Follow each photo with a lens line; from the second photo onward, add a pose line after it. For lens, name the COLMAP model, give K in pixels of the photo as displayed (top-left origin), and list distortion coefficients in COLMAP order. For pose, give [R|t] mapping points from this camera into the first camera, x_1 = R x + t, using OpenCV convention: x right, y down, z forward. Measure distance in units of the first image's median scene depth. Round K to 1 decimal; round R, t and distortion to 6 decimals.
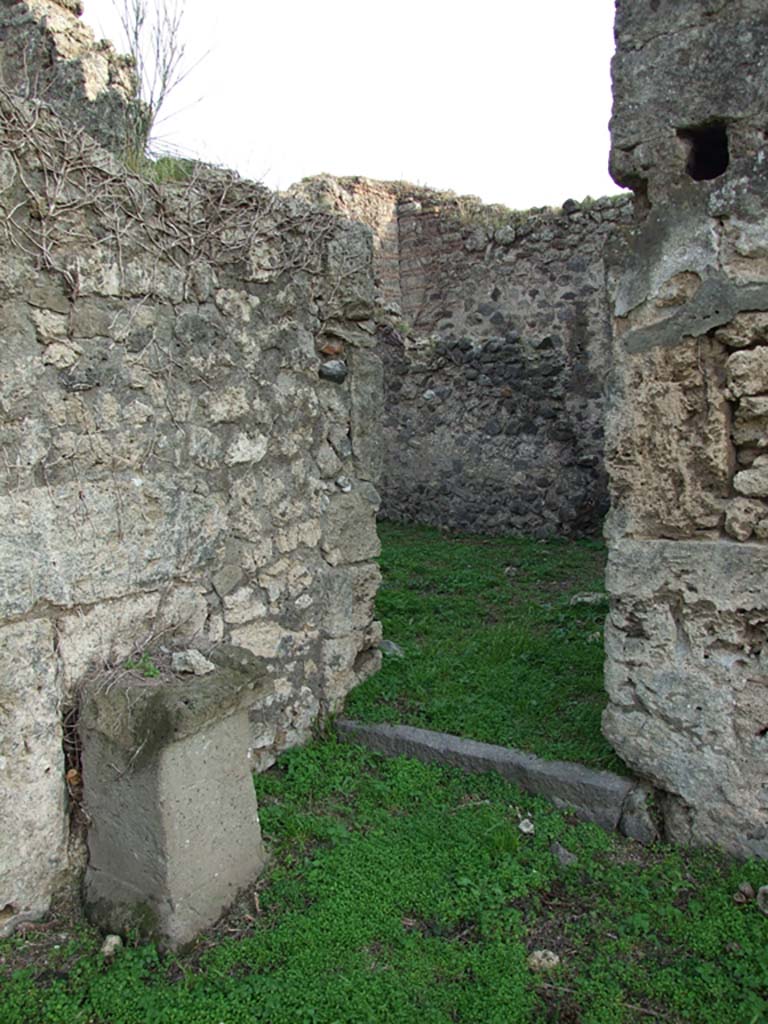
lens RADIAL K [[807.0, 0, 384.0], [0, 807.0, 507.9], [0, 0, 1]] dist [-0.069793, 0.061735]
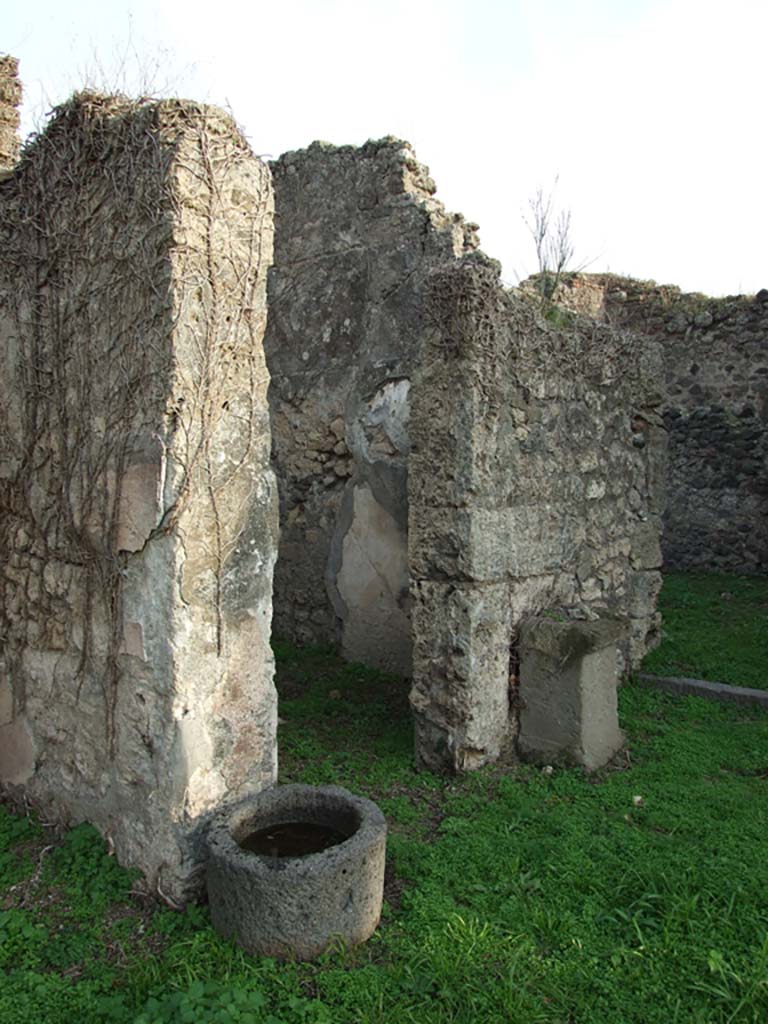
lens RADIAL K [[823.3, 0, 384.0], [0, 823.3, 512.0], [0, 0, 1]] dist [-0.057541, 0.063524]
pose [[0.987163, 0.017266, -0.158782, -0.303717], [-0.027586, 0.997630, -0.063027, 0.078042], [0.157318, 0.066599, 0.985300, -0.613795]]
